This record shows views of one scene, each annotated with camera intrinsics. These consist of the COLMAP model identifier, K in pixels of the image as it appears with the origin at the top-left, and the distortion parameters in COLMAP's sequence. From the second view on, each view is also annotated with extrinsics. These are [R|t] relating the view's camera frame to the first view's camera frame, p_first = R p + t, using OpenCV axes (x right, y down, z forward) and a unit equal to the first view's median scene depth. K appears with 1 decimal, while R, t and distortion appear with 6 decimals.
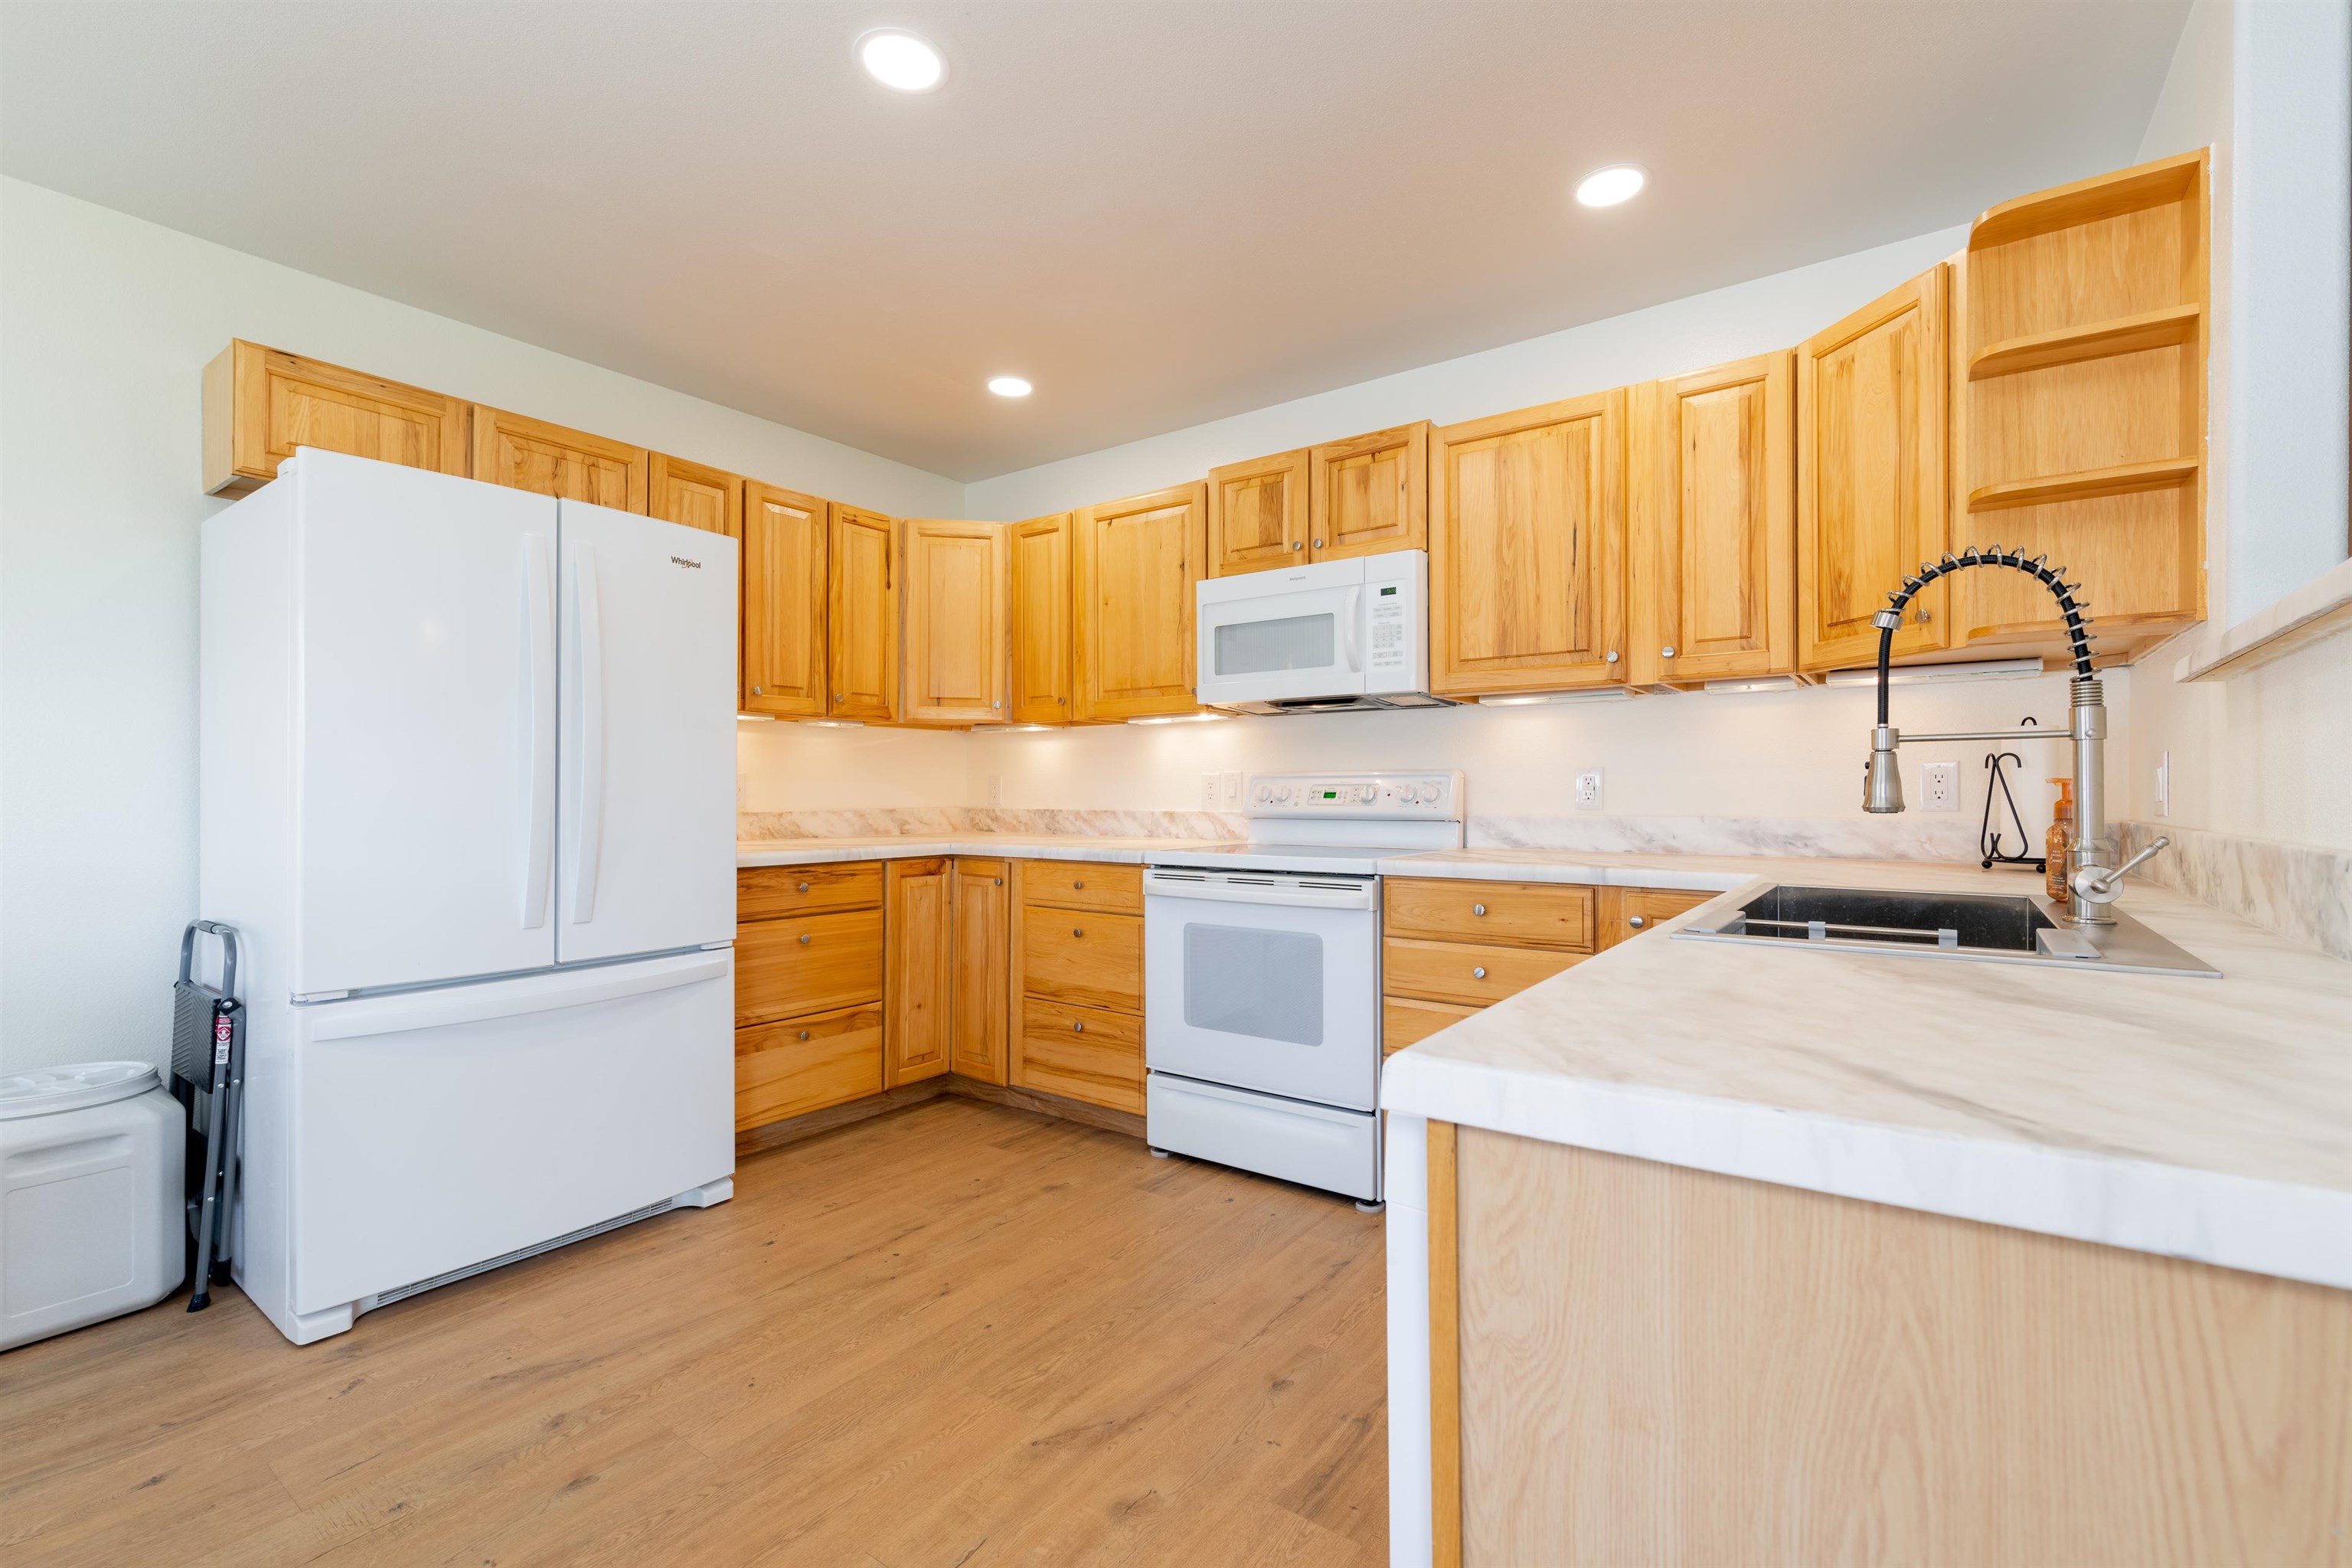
lens RADIAL K [[1005.6, 0, 1194.8], [0, 1005.6, 785.8], [0, 0, 1]] dist [0.001929, -0.000018]
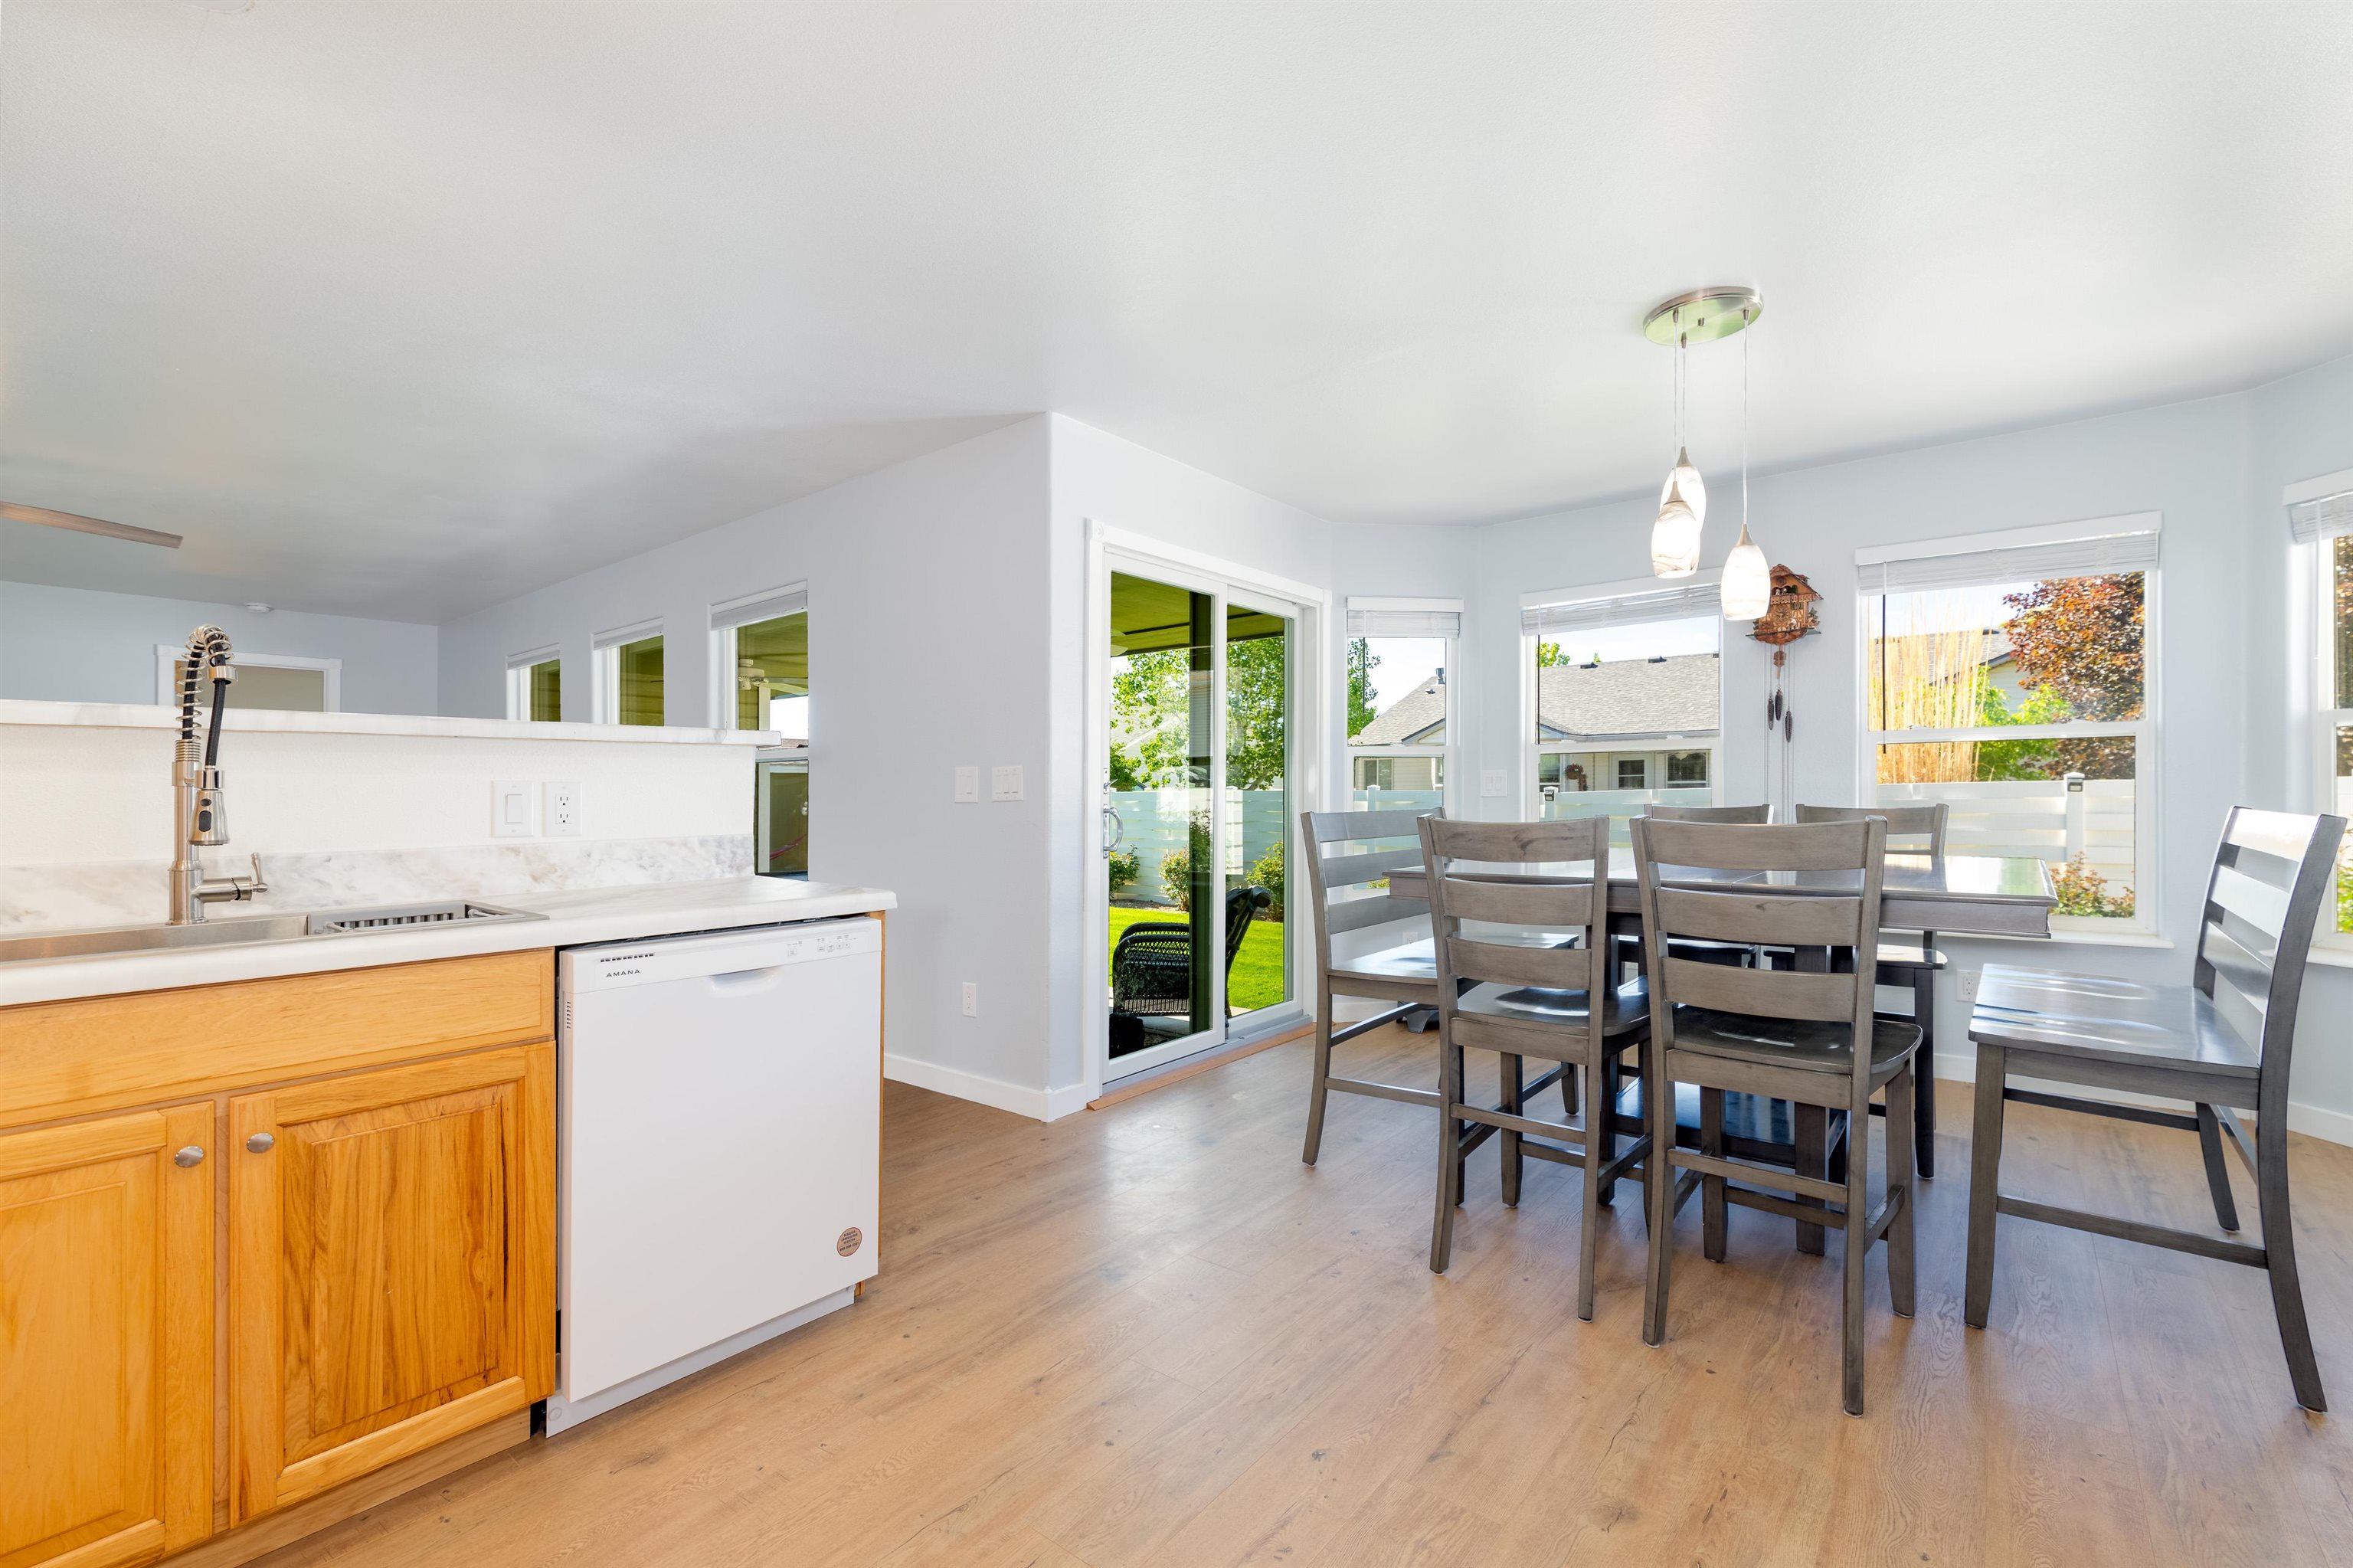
lens RADIAL K [[1042.3, 0, 1180.5], [0, 1042.3, 797.8], [0, 0, 1]] dist [0.000340, 0.000007]
pose [[-0.998247, 0.011084, 0.058145, -0.227208], [0.010854, 0.999932, -0.004274, -0.005204], [-0.058189, -0.003636, -0.998299, 1.031871]]
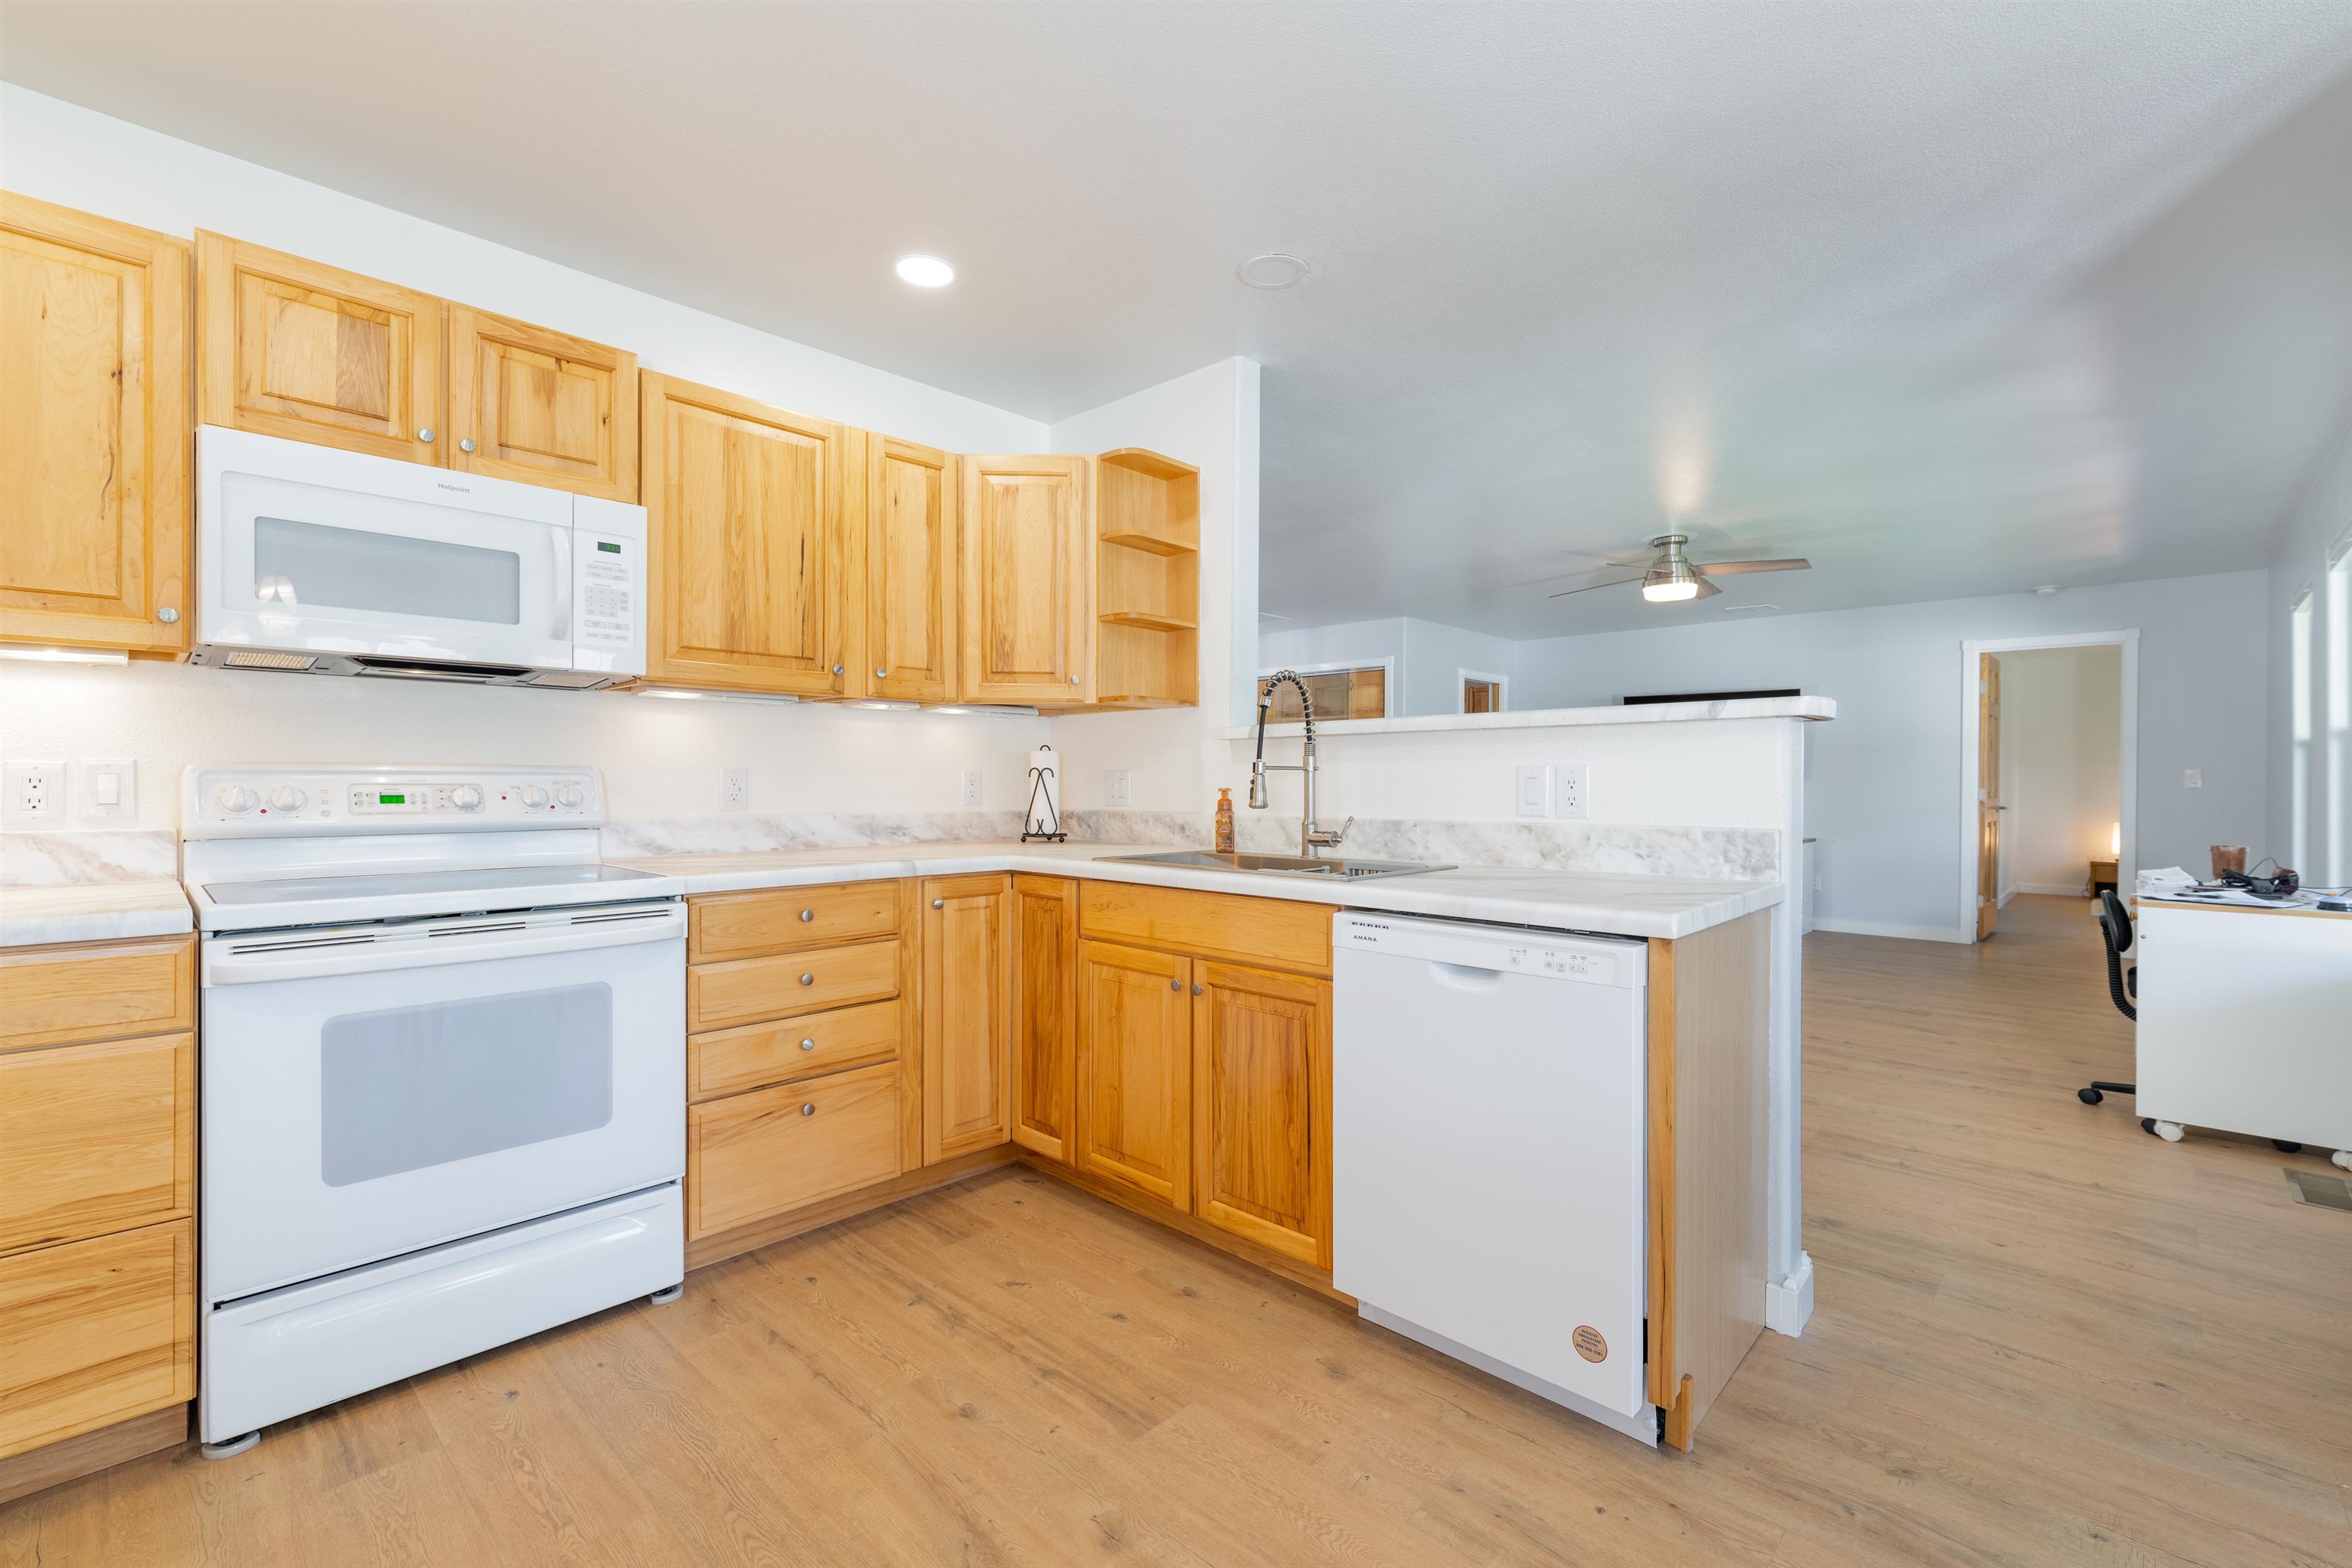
lens RADIAL K [[1008.8, 0, 1187.8], [0, 1008.8, 779.9], [0, 0, 1]] dist [0.001533, -0.000064]
pose [[0.139519, 0.003311, 0.990214, -0.554801], [-0.010957, 0.999938, -0.001800, -0.010140], [-0.990159, -0.010598, 0.139547, 0.429401]]
